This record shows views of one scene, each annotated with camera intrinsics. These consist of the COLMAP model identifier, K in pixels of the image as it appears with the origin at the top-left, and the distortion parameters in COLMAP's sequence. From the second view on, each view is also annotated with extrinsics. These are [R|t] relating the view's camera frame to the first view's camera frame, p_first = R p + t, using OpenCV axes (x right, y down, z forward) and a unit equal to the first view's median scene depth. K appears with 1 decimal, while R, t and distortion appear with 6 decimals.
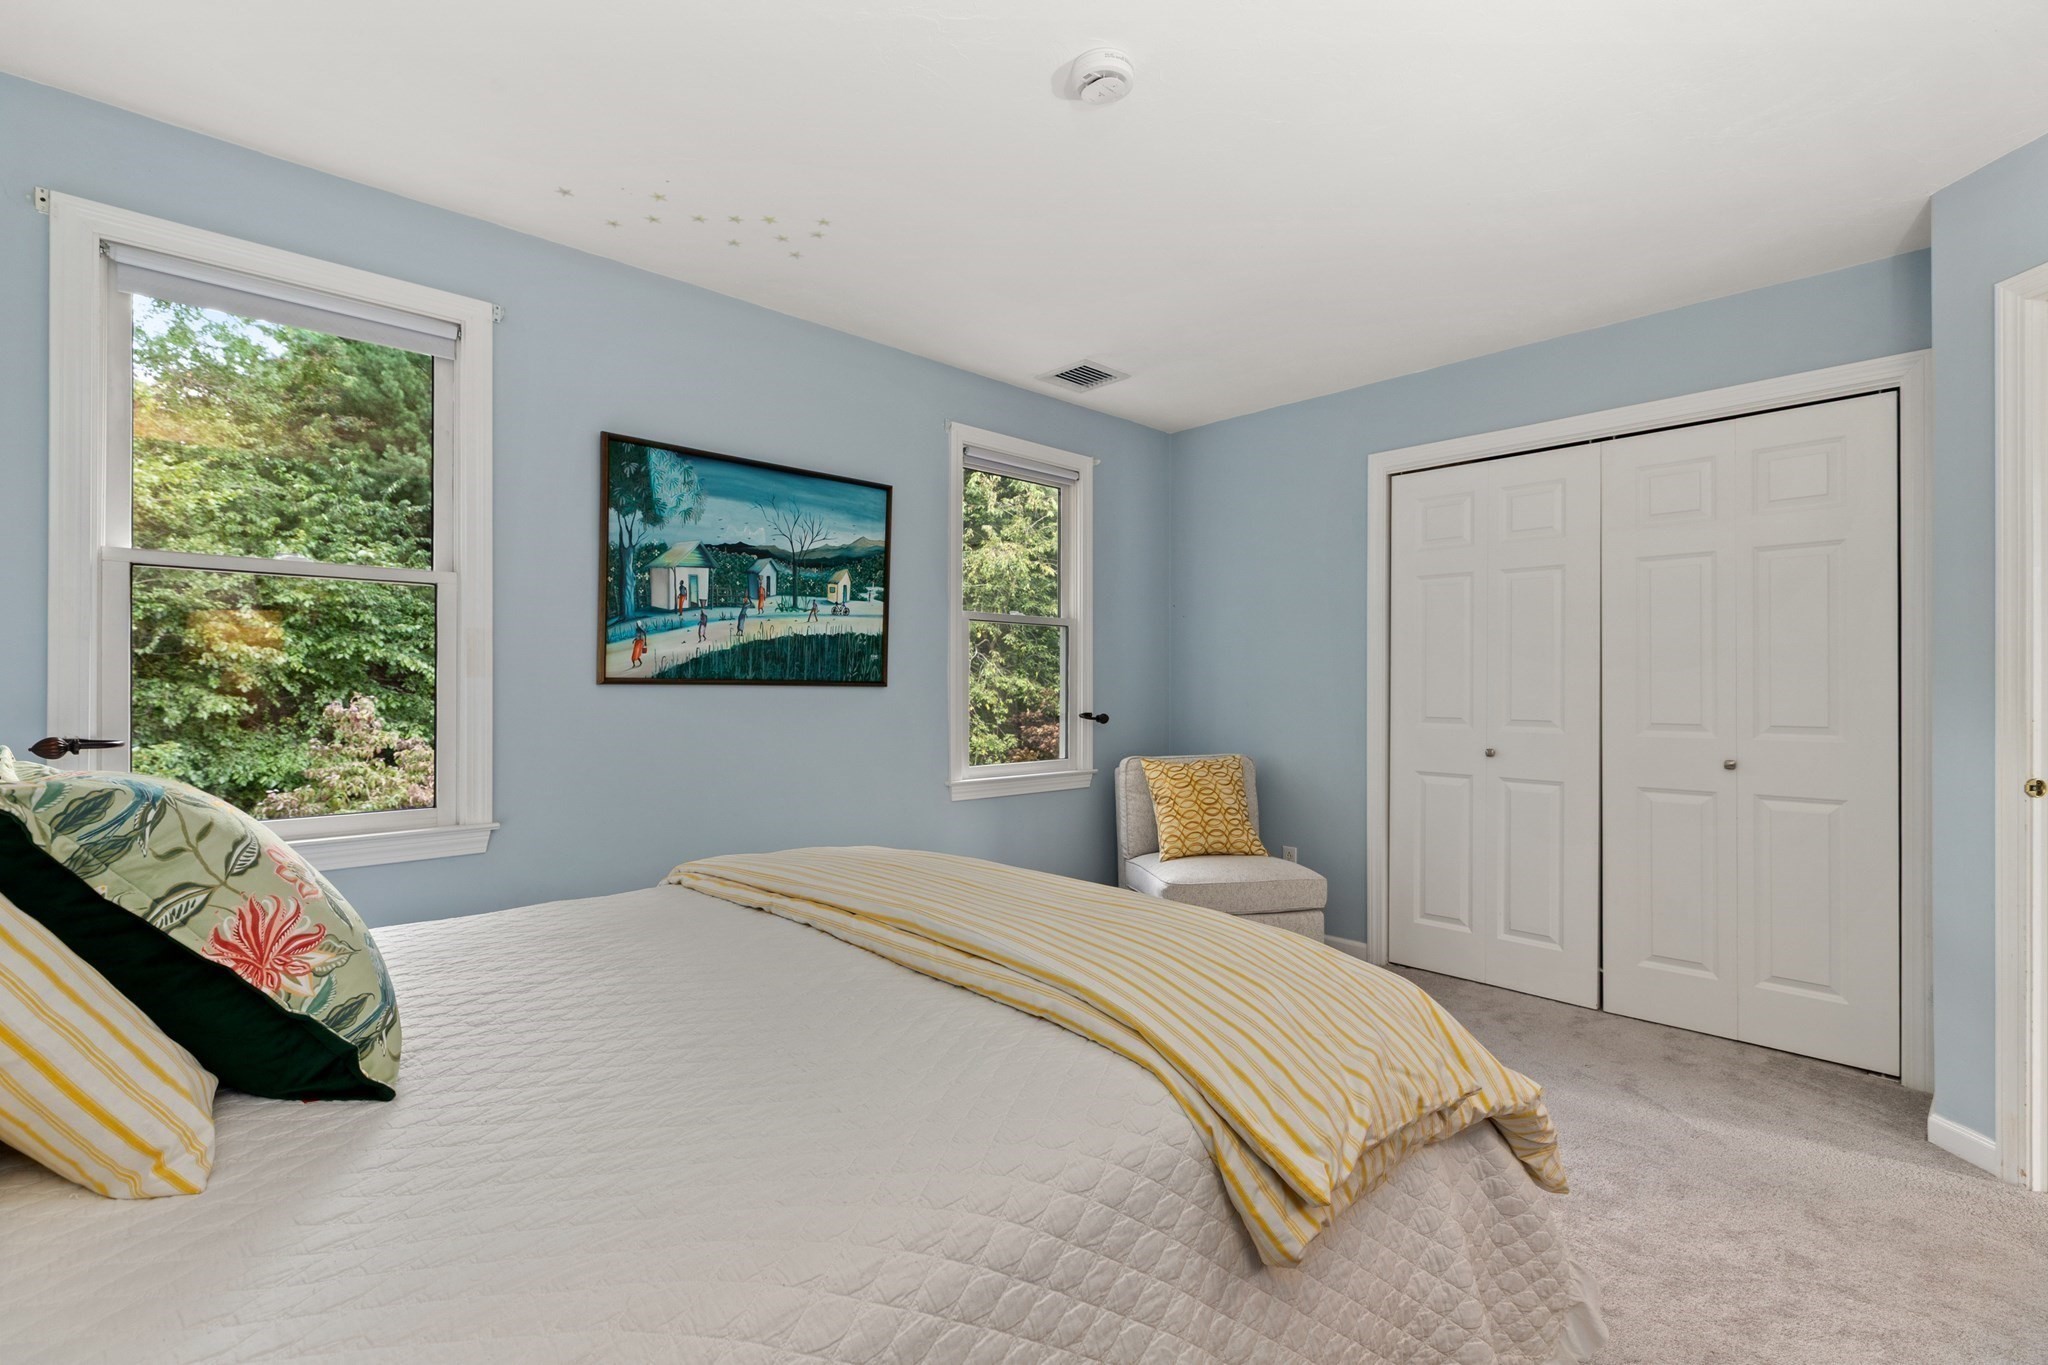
lens RADIAL K [[915.1, 0, 1046.7], [0, 915.1, 682.0], [0, 0, 1]] dist [0.005234, -0.000646]
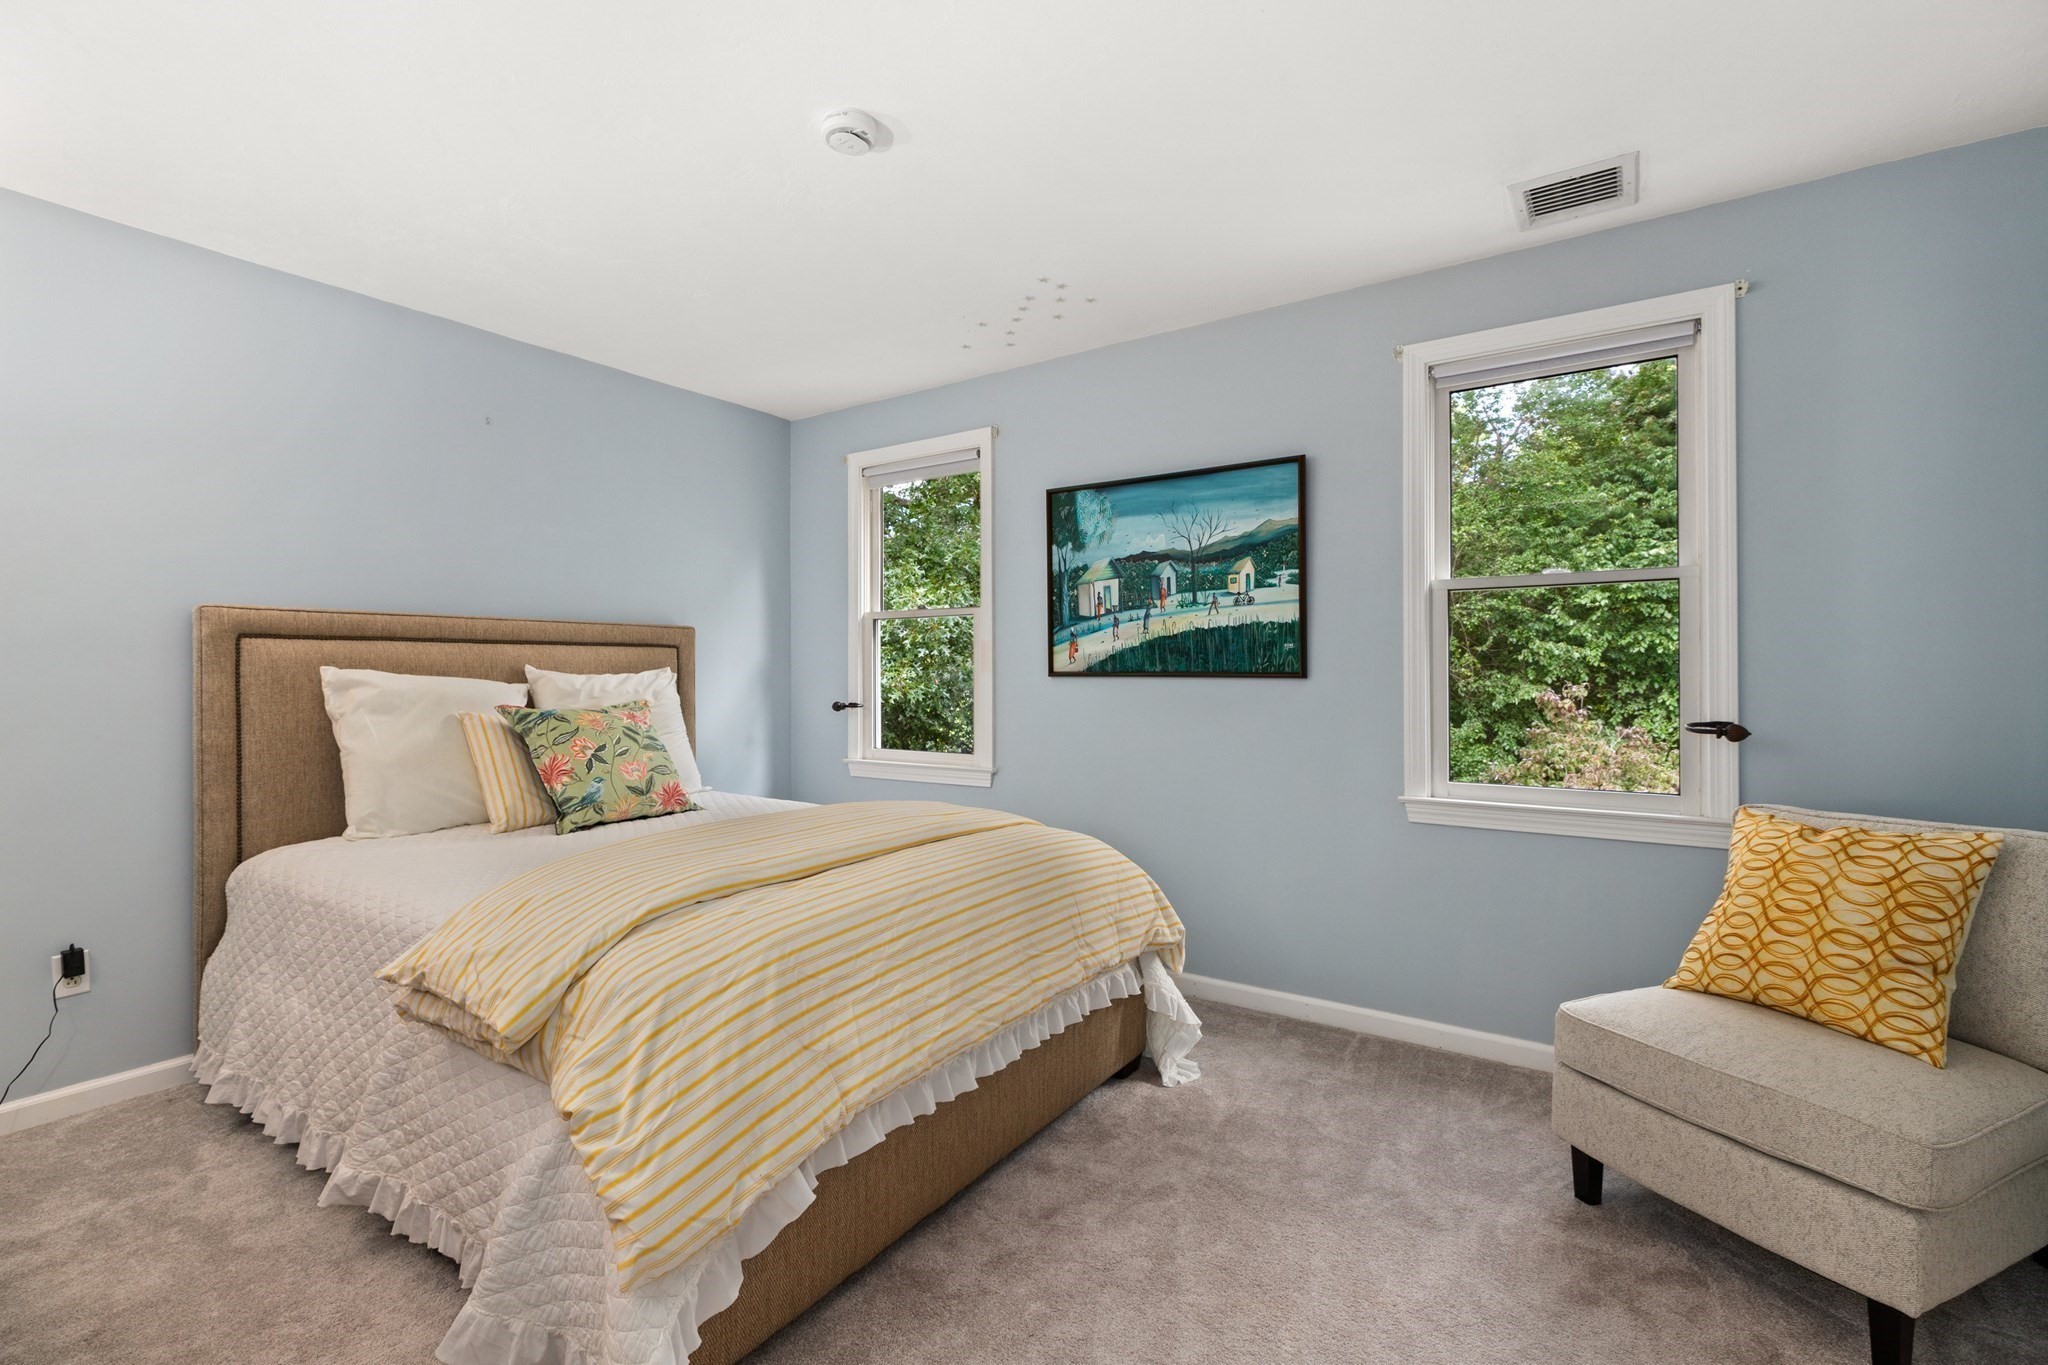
lens RADIAL K [[915.1, 0, 1027.2], [0, 915.1, 676.3], [0, 0, 1]] dist [0.005234, -0.000646]
pose [[0.205294, -0.002976, -0.978696, 0.695527], [0.006799, 0.999976, -0.001614, 0.003268], [0.978677, -0.006323, 0.205310, 0.581658]]
